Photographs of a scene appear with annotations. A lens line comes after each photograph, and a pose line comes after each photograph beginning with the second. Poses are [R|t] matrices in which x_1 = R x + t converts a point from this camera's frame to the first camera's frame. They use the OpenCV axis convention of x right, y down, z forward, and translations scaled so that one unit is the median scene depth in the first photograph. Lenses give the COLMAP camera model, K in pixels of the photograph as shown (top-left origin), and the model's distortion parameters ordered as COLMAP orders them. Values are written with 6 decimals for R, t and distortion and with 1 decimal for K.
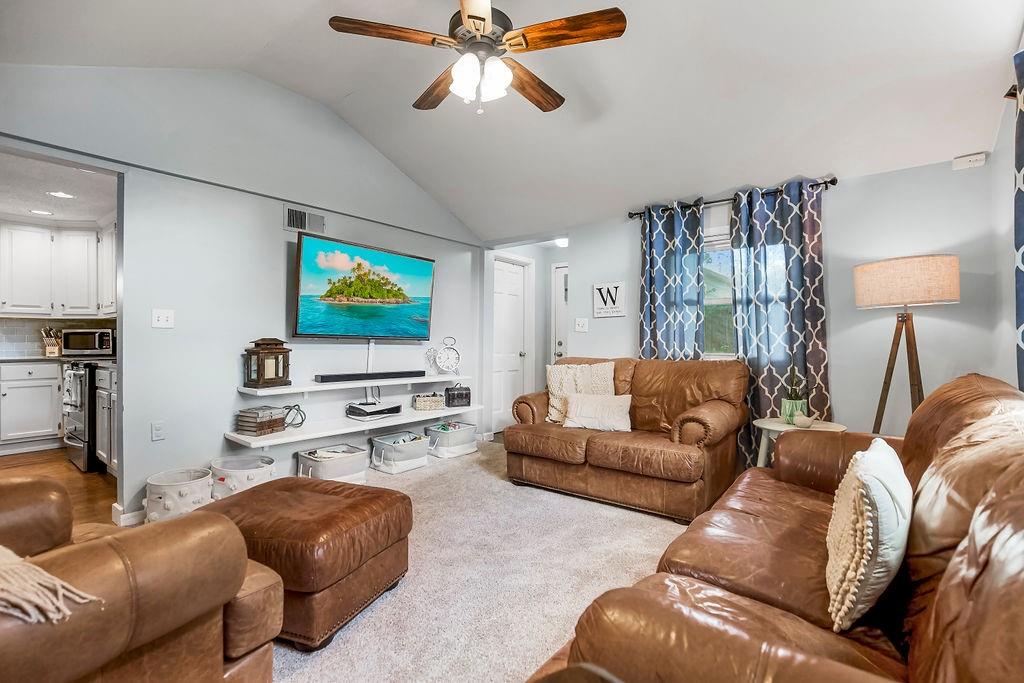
lens RADIAL K [[477.0, 0, 514.7], [0, 477.0, 342.9], [0, 0, 1]] dist [-0.003276, 0.001052]
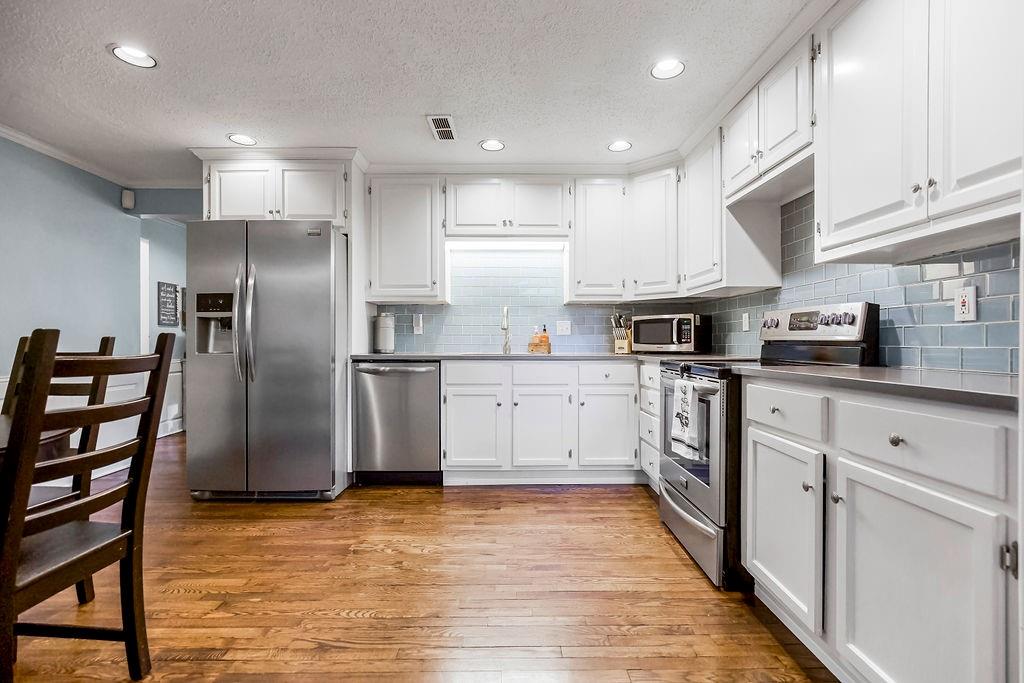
lens RADIAL K [[477.0, 0, 514.9], [0, 477.0, 340.8], [0, 0, 1]] dist [-0.003276, 0.001052]
pose [[0.637652, 0.000285, -0.770324, -0.509583], [0.002094, 0.999996, 0.002103, 0.007528], [0.770322, -0.002954, 0.637649, 0.401067]]
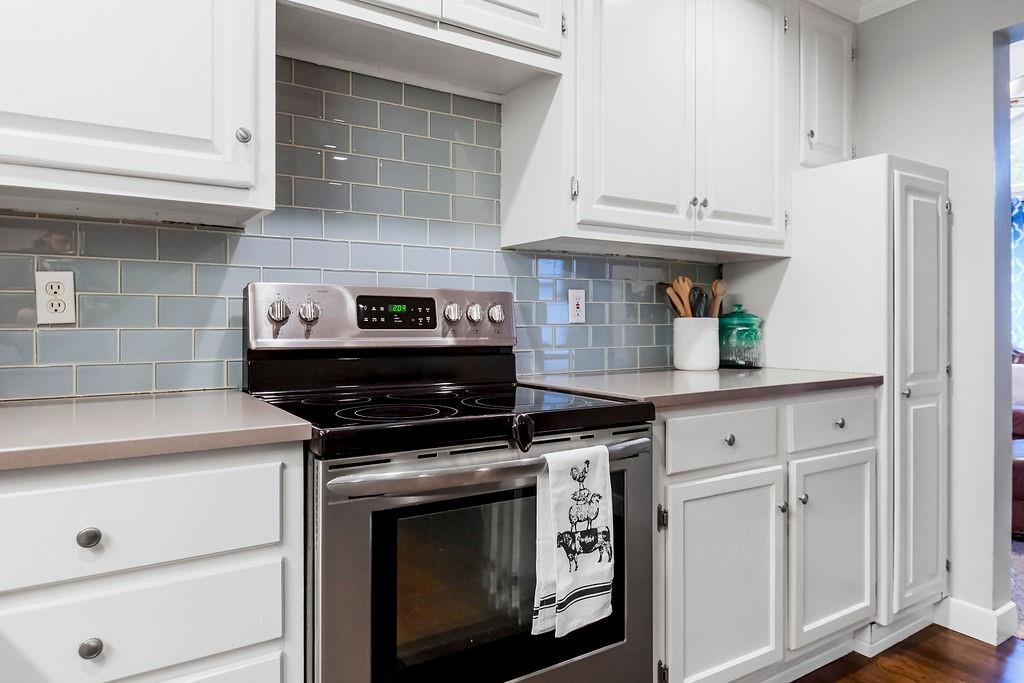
lens RADIAL K [[654.2, 0, 519.2], [0, 654.2, 324.1], [0, 0, 1]] dist [0.003018, -0.003952]
pose [[0.318327, -0.002282, 0.947978, -0.953595], [-0.005622, 0.999975, 0.004295, -0.004417], [-0.947964, -0.006697, 0.318306, 0.703961]]
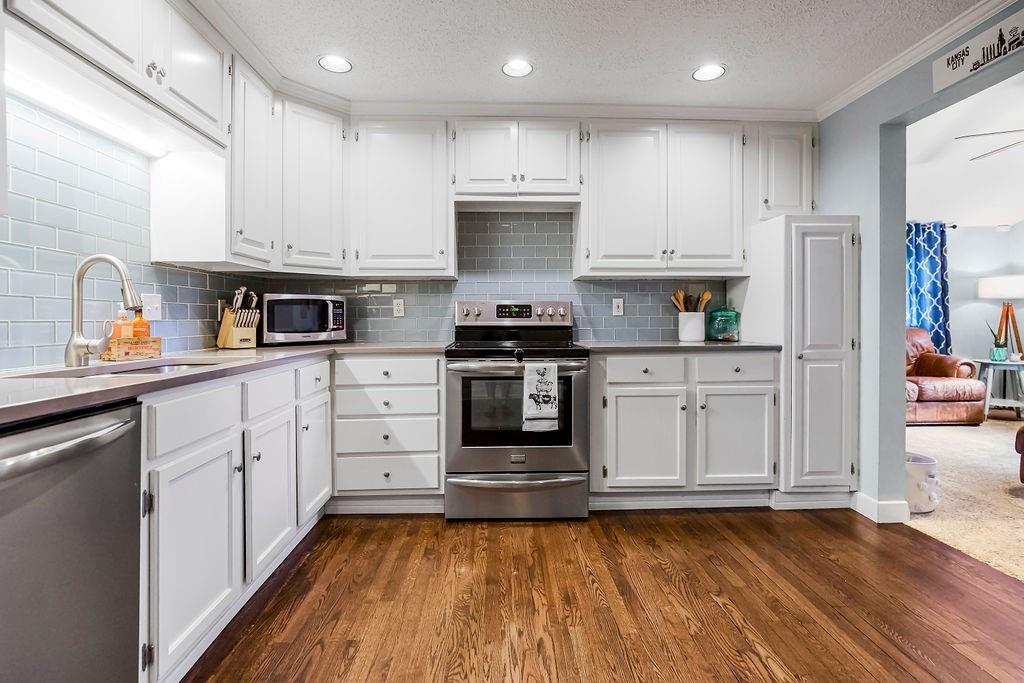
lens RADIAL K [[477.0, 0, 521.4], [0, 477.0, 318.9], [0, 0, 1]] dist [-0.003276, 0.001052]
pose [[0.749302, -0.004064, 0.662216, -1.032419], [-0.000346, 0.999979, 0.006528, -0.003186], [-0.662228, -0.005120, 0.749285, 0.440764]]
